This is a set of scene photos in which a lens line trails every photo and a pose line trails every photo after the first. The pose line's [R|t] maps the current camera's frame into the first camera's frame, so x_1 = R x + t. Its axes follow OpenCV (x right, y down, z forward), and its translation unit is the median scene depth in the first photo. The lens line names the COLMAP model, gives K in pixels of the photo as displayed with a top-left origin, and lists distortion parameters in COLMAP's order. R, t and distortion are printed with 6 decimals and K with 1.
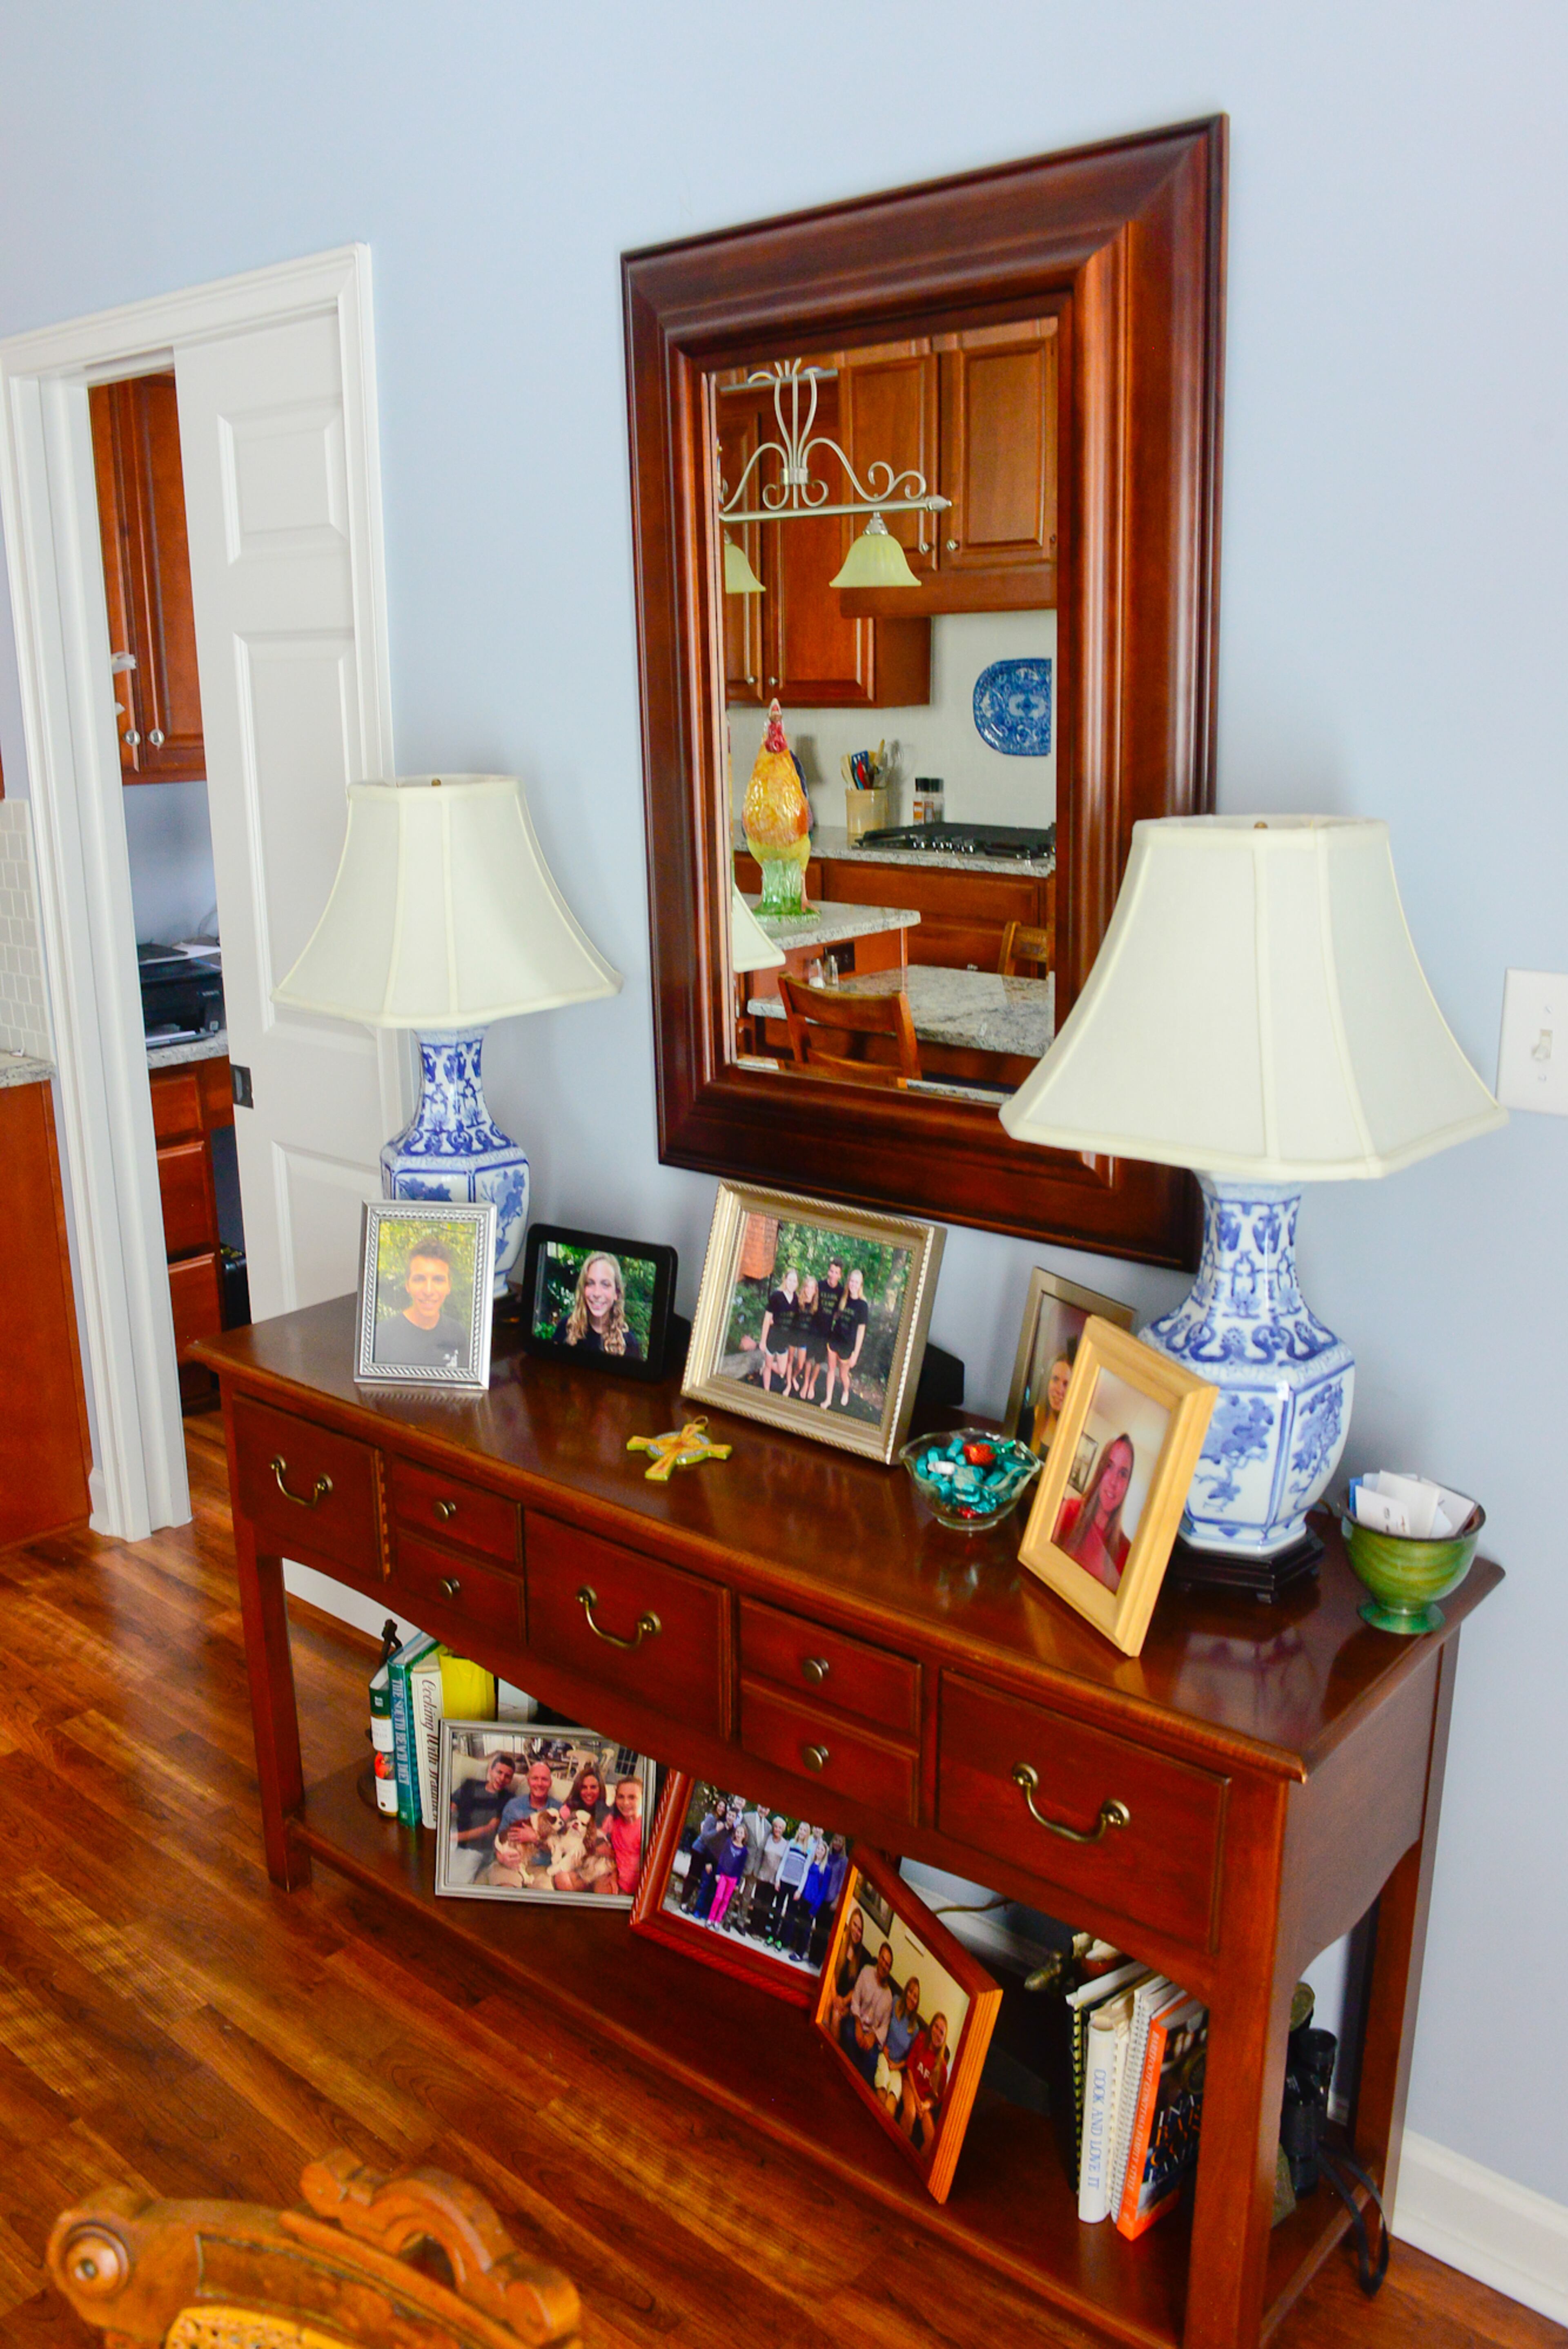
lens RADIAL K [[1901.0, 0, 789.6], [0, 1901.0, 1171.5], [0, 0, 1]] dist [-0.049333, 0.002658]
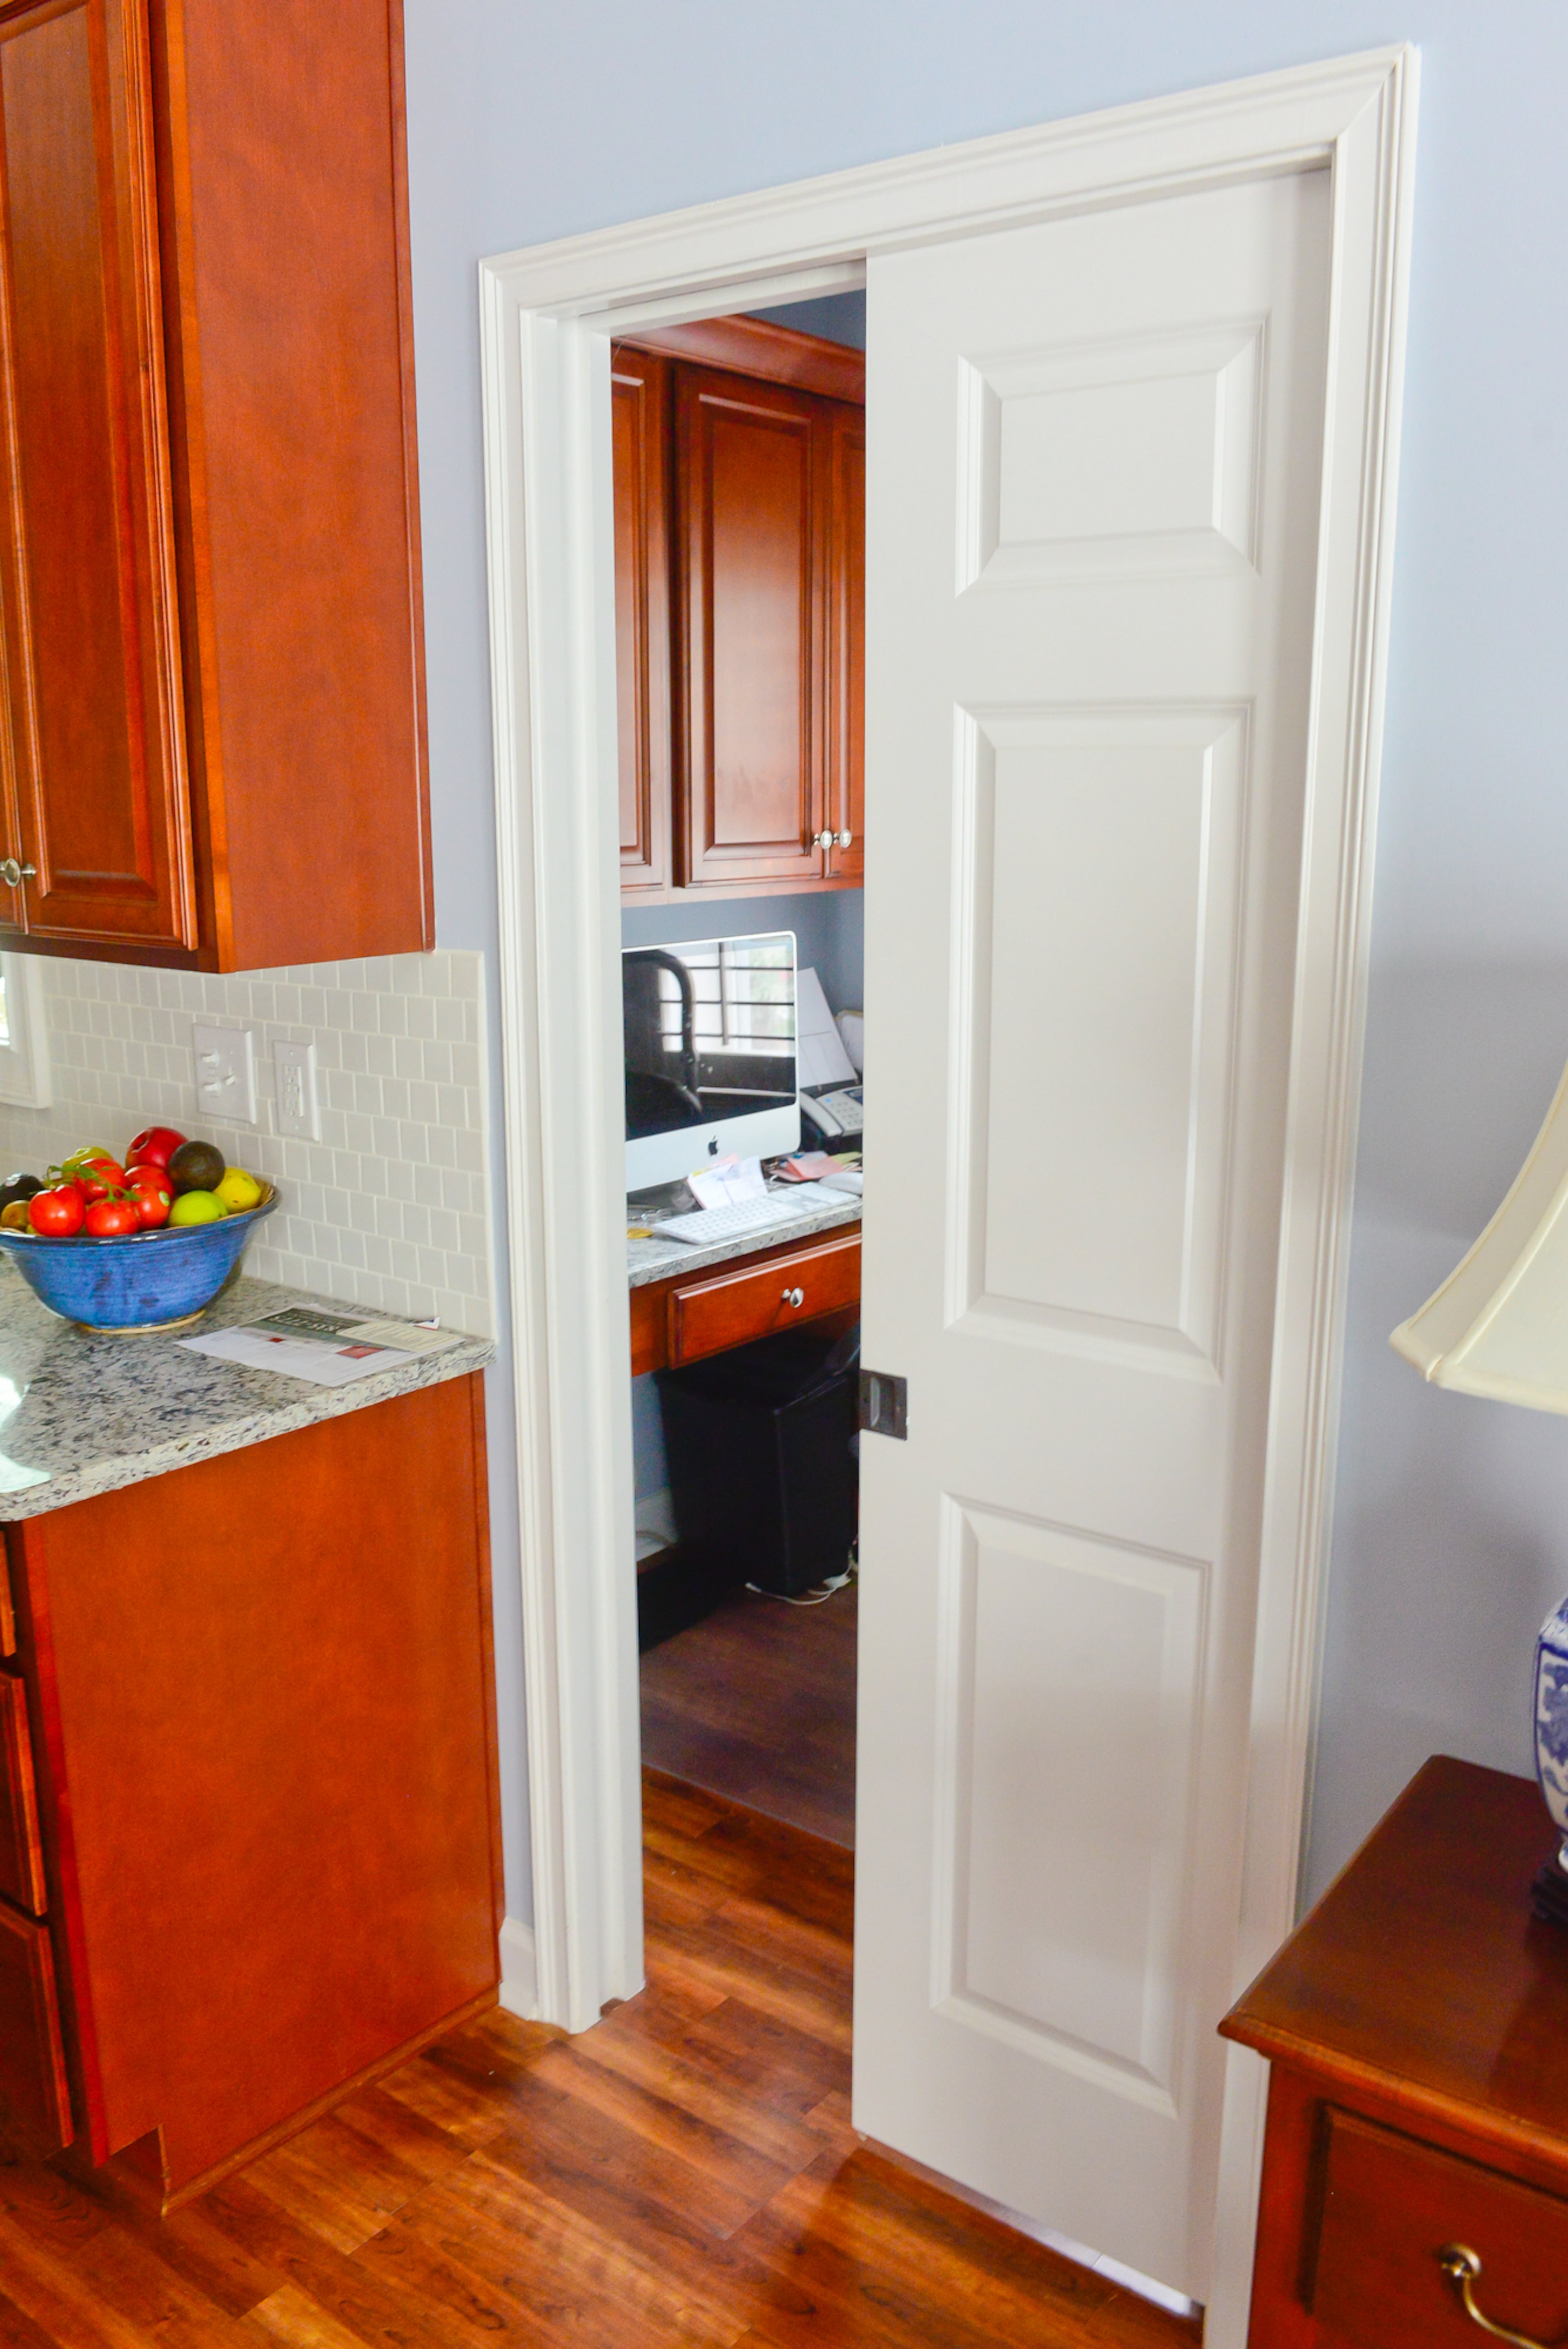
lens RADIAL K [[1901.0, 0, 778.3], [0, 1901.0, 1184.4], [0, 0, 1]] dist [-0.049333, 0.002658]
pose [[0.998809, -0.005505, 0.048473, -0.335592], [0.007642, 0.999002, -0.044017, -0.086468], [-0.048182, 0.044335, 0.997854, 0.333968]]
